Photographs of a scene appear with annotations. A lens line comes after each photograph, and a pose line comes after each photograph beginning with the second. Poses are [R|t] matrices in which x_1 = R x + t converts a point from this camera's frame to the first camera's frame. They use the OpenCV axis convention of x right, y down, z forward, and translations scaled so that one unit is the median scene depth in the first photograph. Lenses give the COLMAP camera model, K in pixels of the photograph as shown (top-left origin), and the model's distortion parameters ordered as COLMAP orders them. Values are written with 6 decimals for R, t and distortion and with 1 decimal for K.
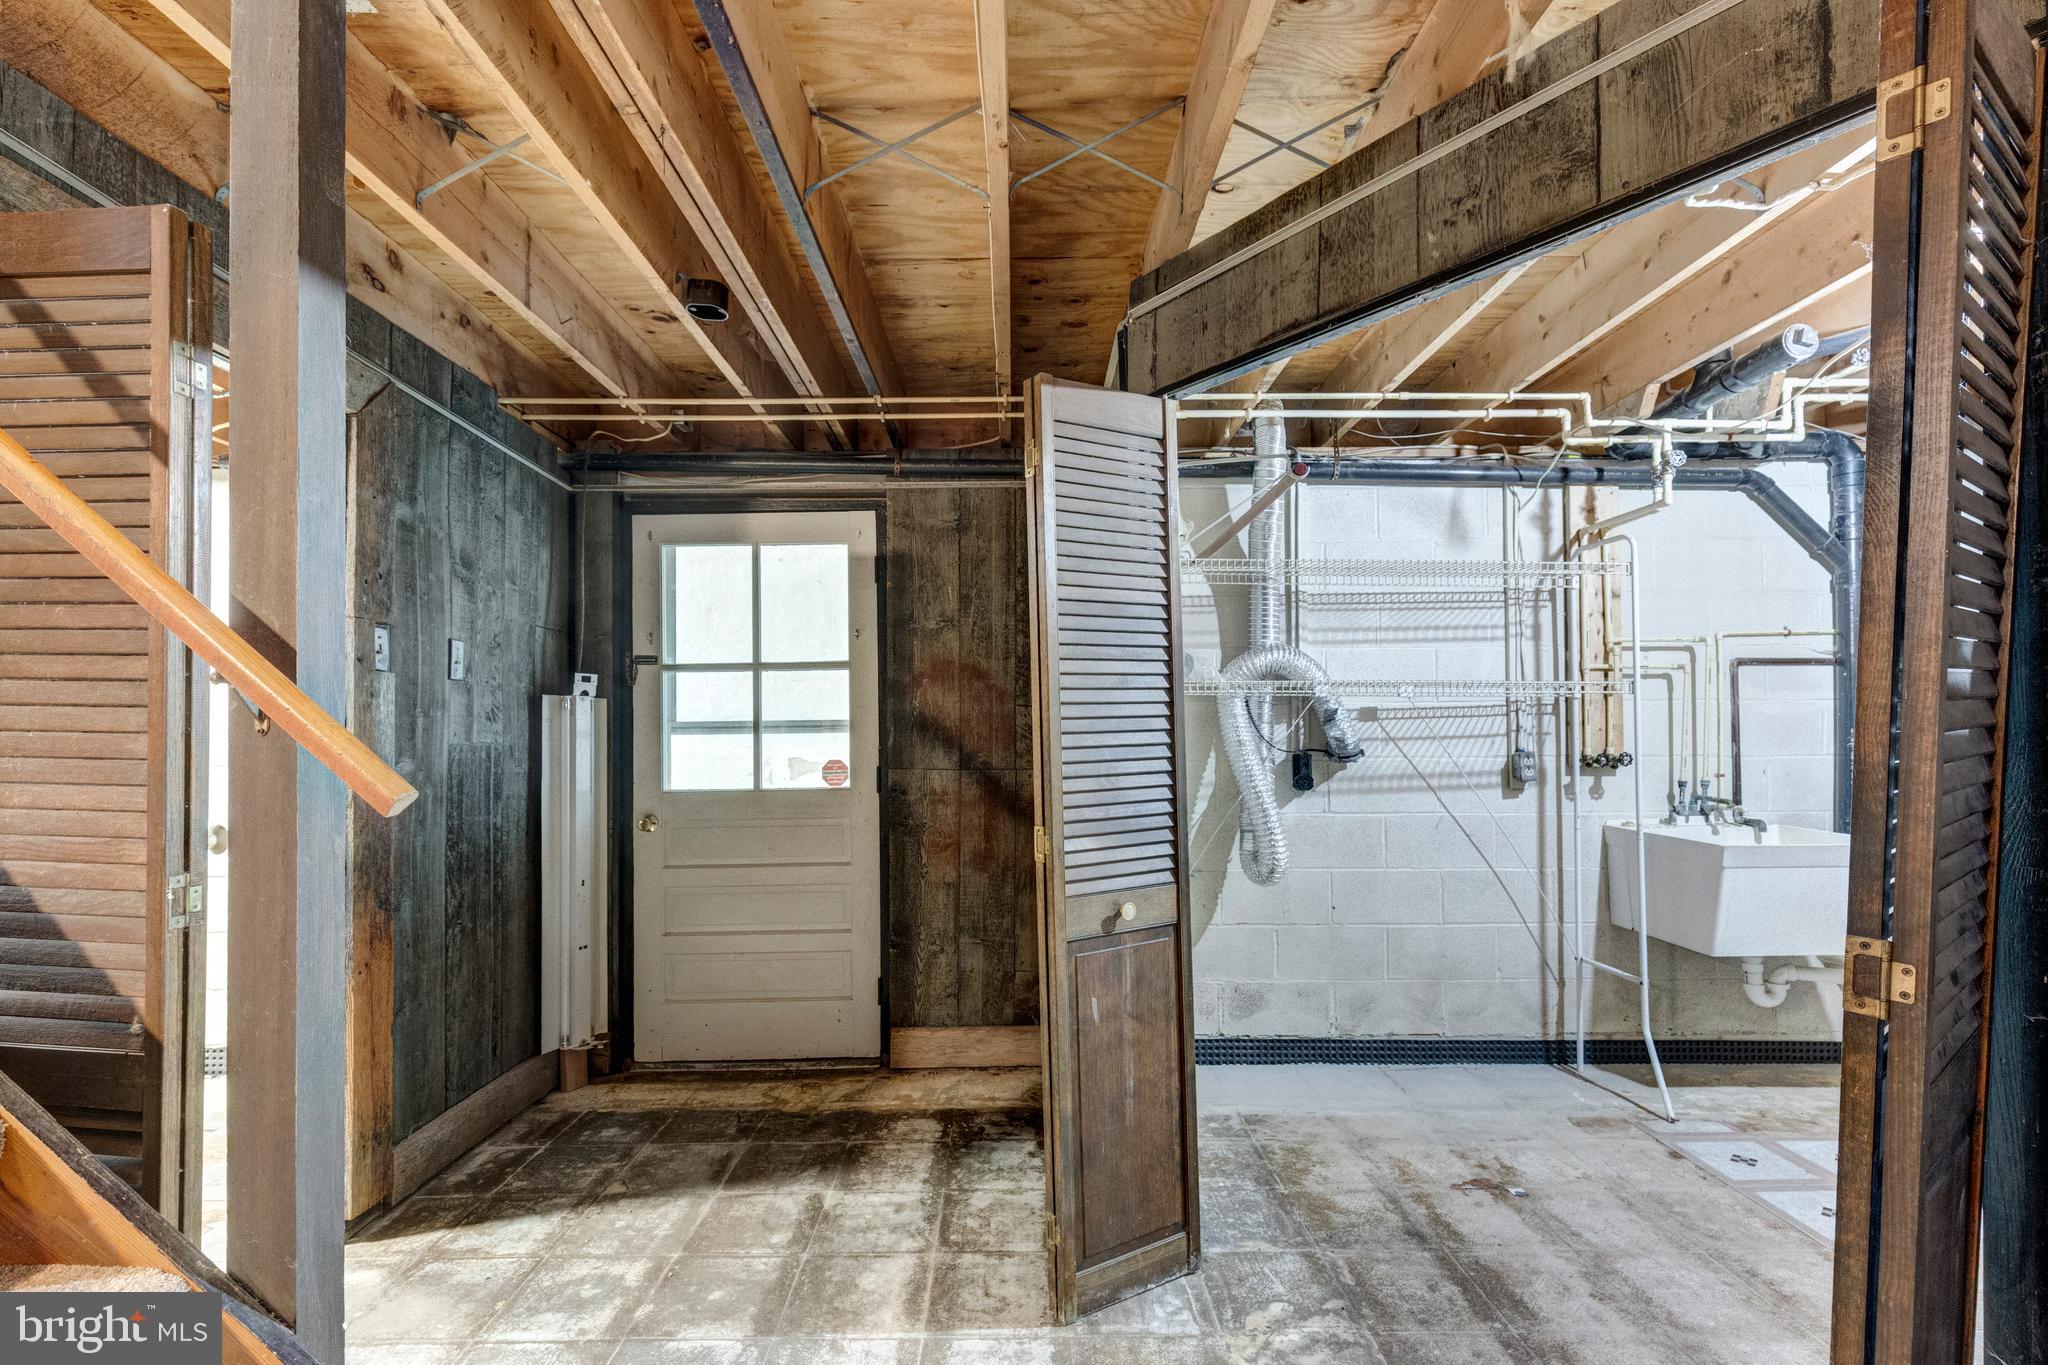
lens RADIAL K [[1009.6, 0, 999.2], [0, 1009.6, 705.6], [0, 0, 1]] dist [-0.006080, -0.000863]
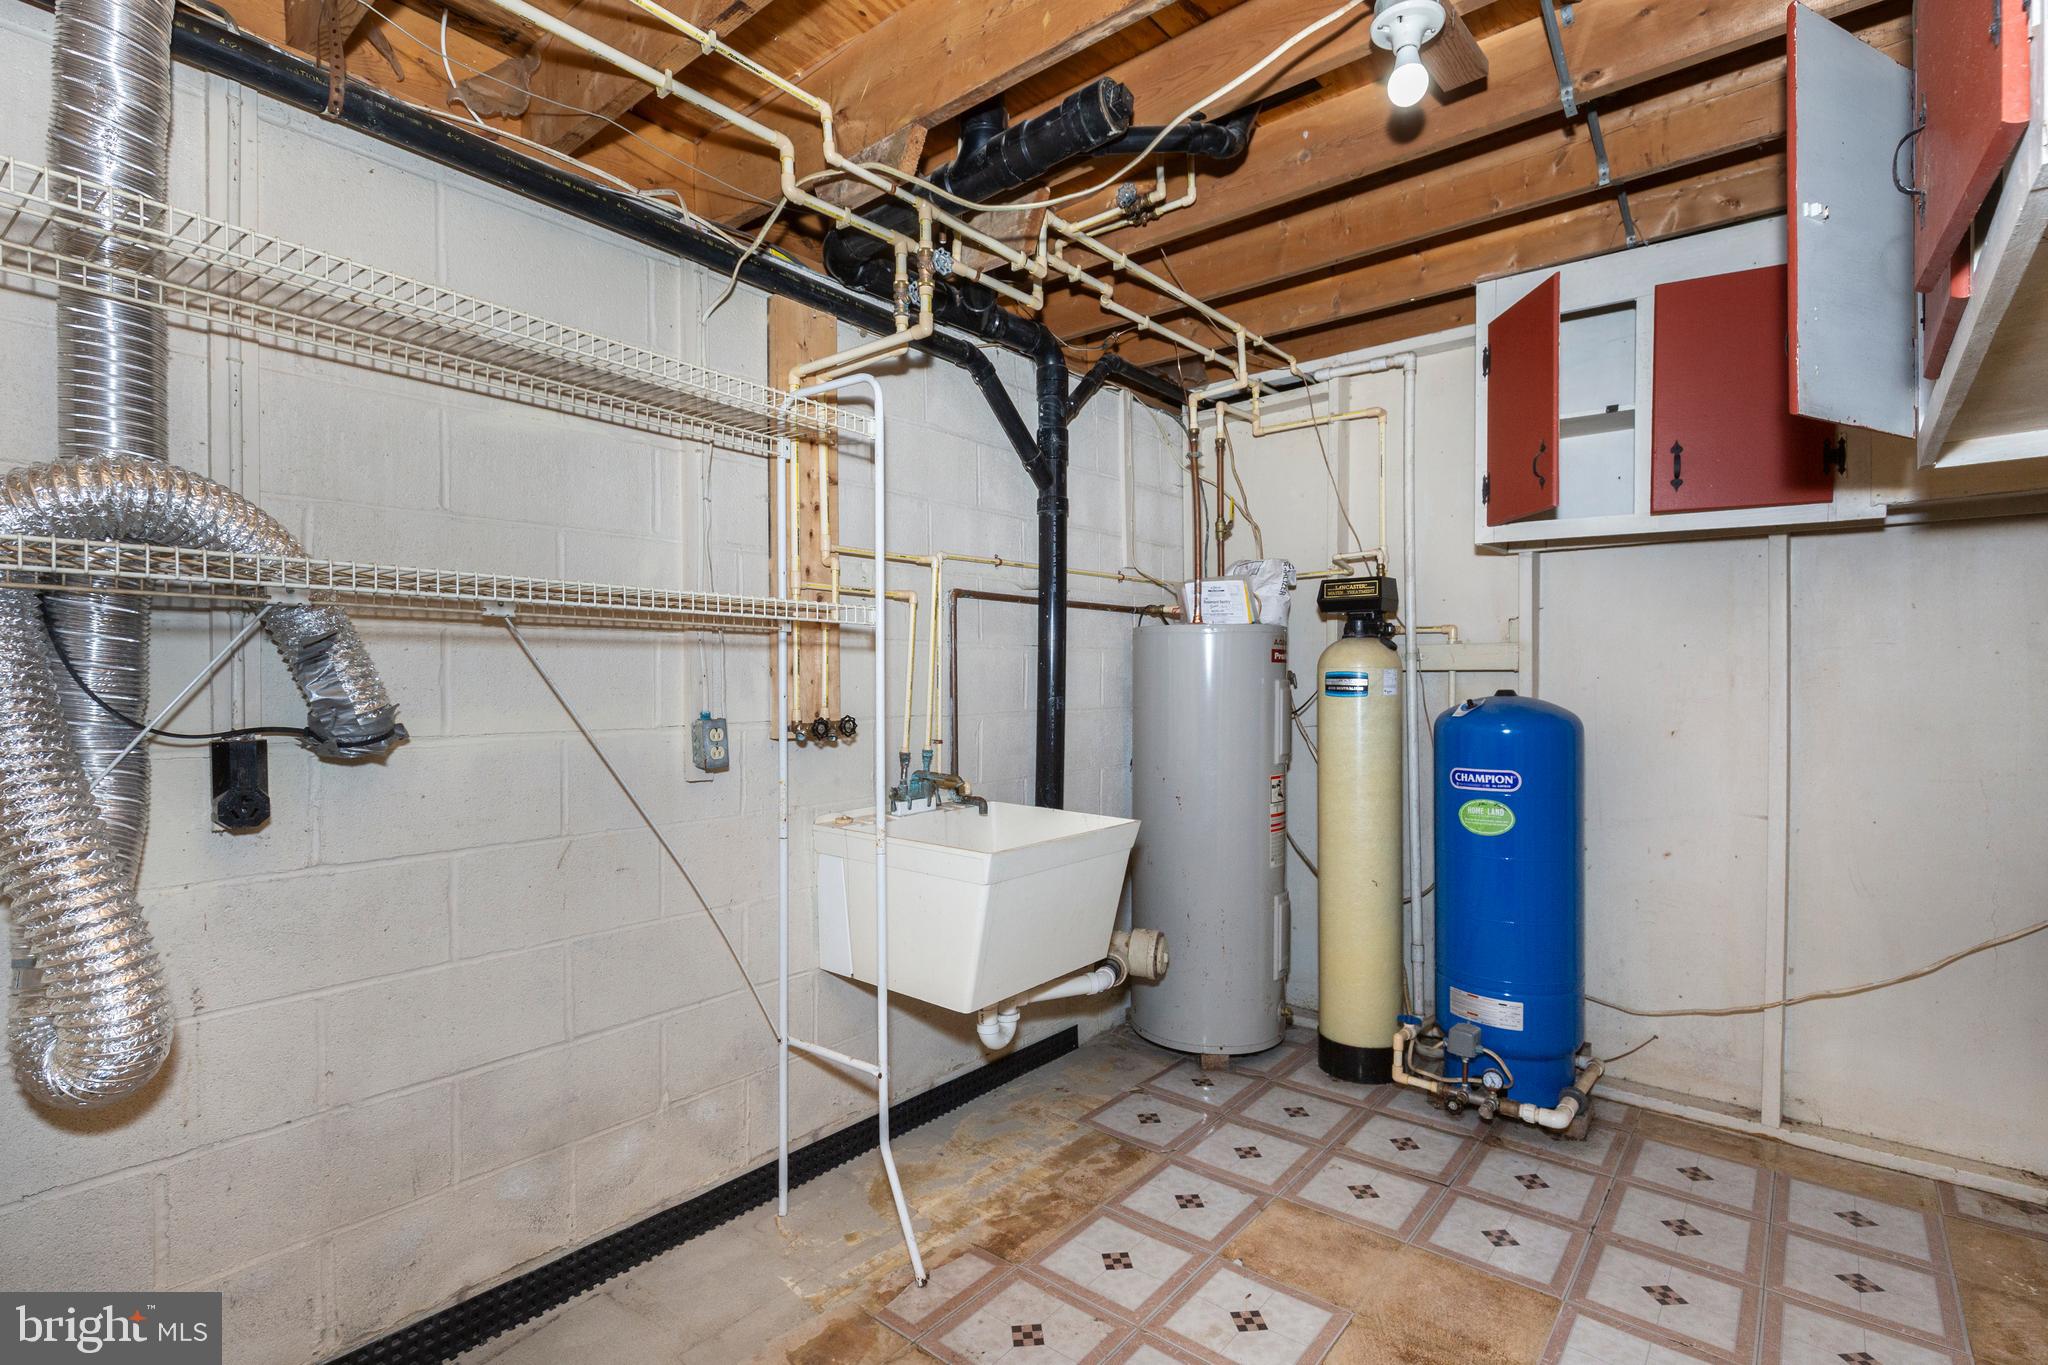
lens RADIAL K [[947.8, 0, 1015.4], [0, 947.8, 682.0], [0, 0, 1]] dist [0.003212, 0.000381]
pose [[0.645665, -0.006885, 0.763589, 0.208319], [-0.006491, 0.999874, 0.014505, 0.014582], [-0.763593, -0.014322, 0.645539, 0.499213]]
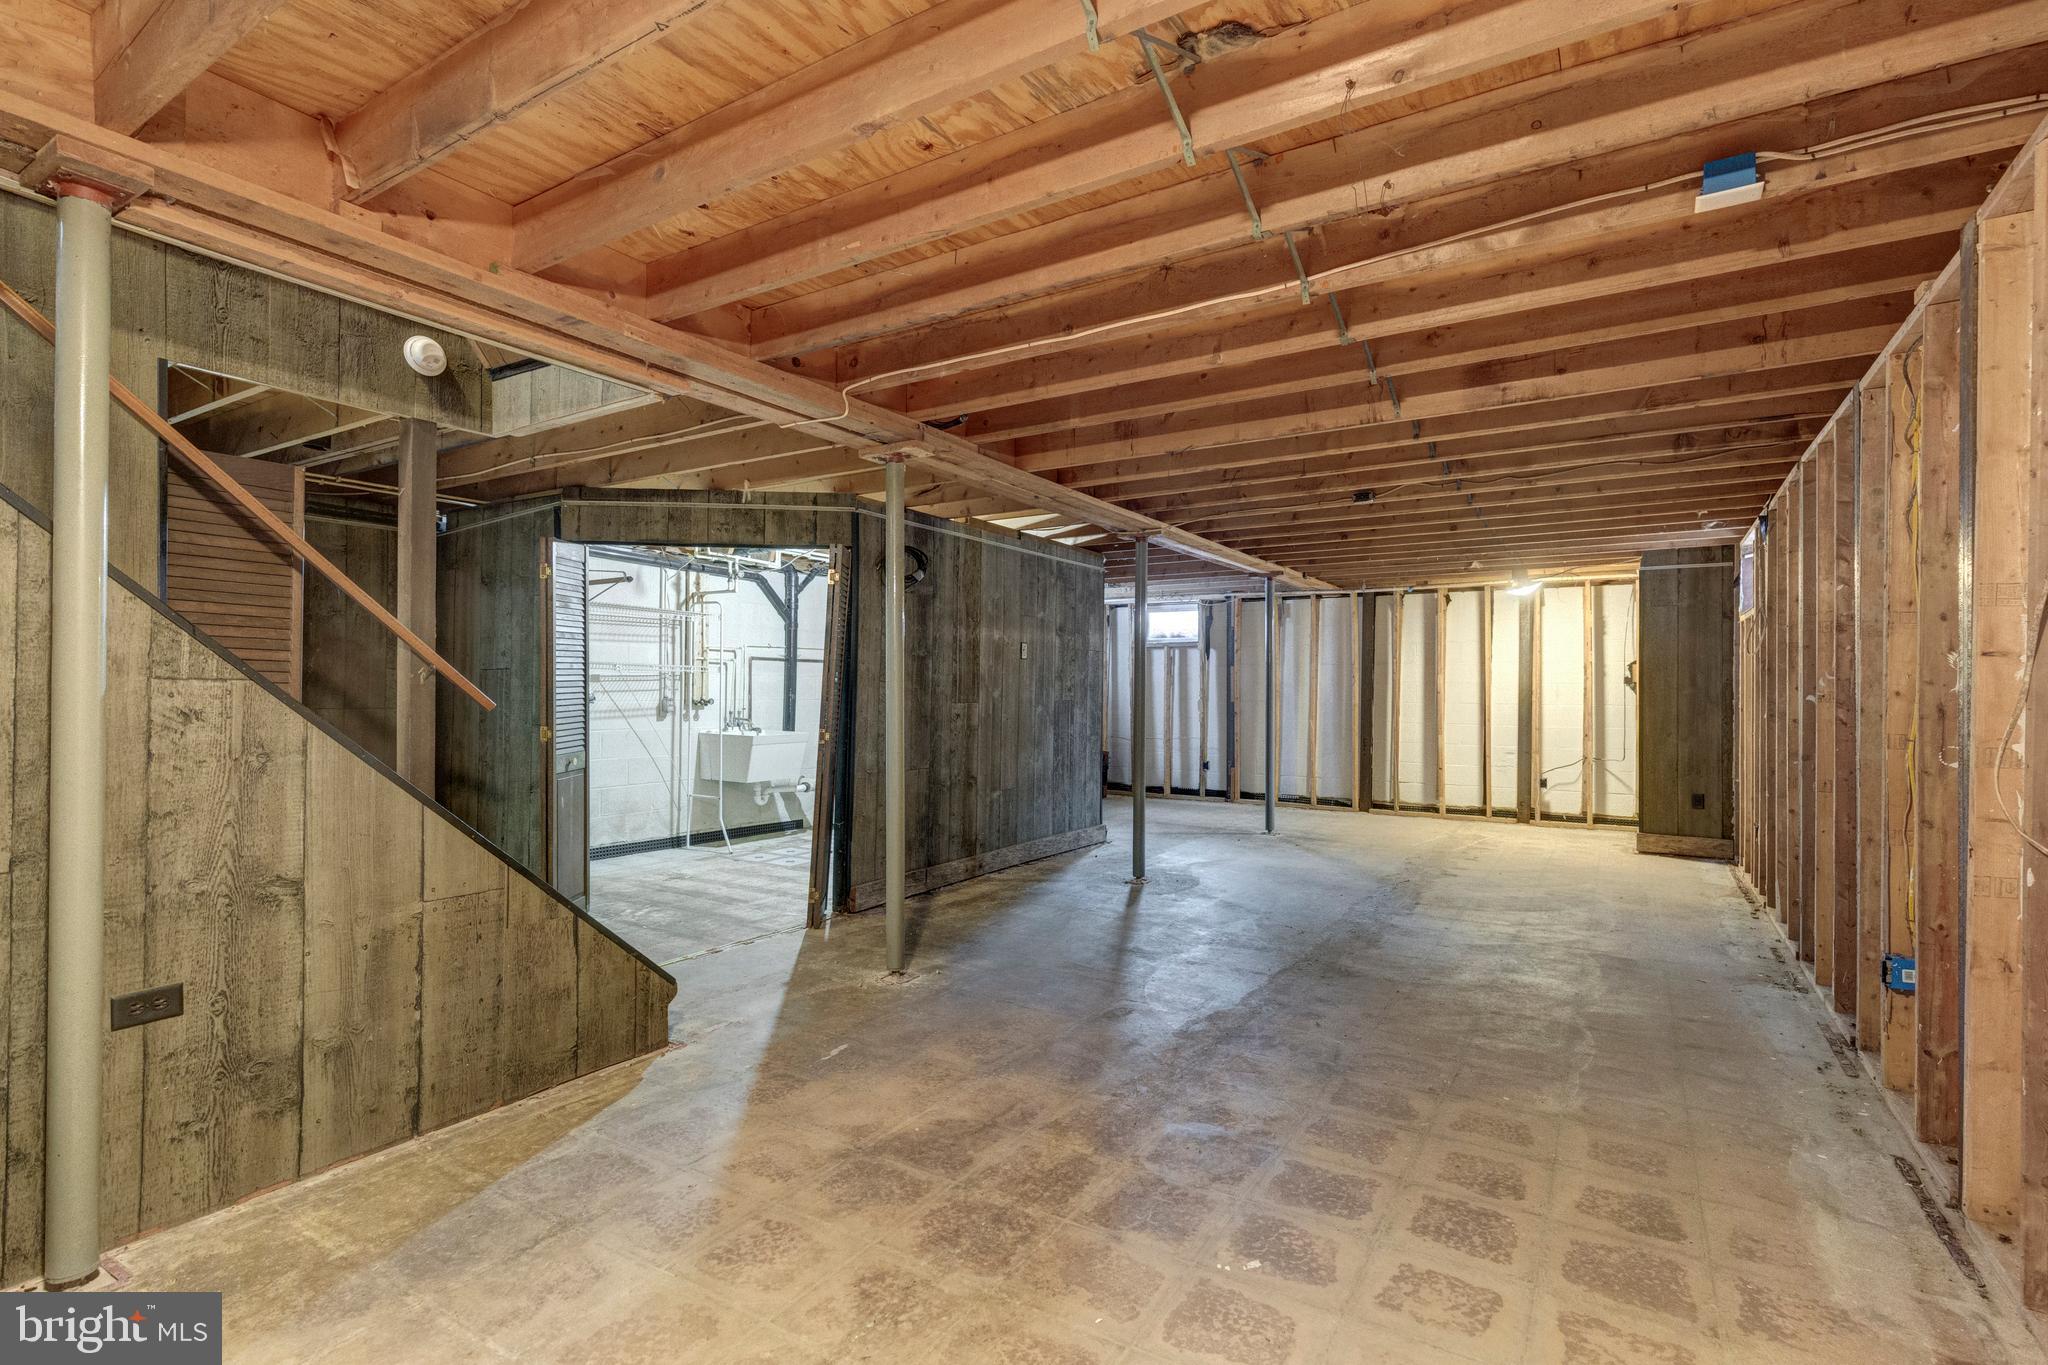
lens RADIAL K [[947.8, 0, 1027.4], [0, 947.8, 686.1], [0, 0, 1]] dist [0.003212, 0.000381]
pose [[0.547192, 0.009854, 0.836949, -0.700853], [-0.029849, 0.999524, 0.007747, -0.015486], [-0.836475, -0.029221, 0.547225, -0.677127]]
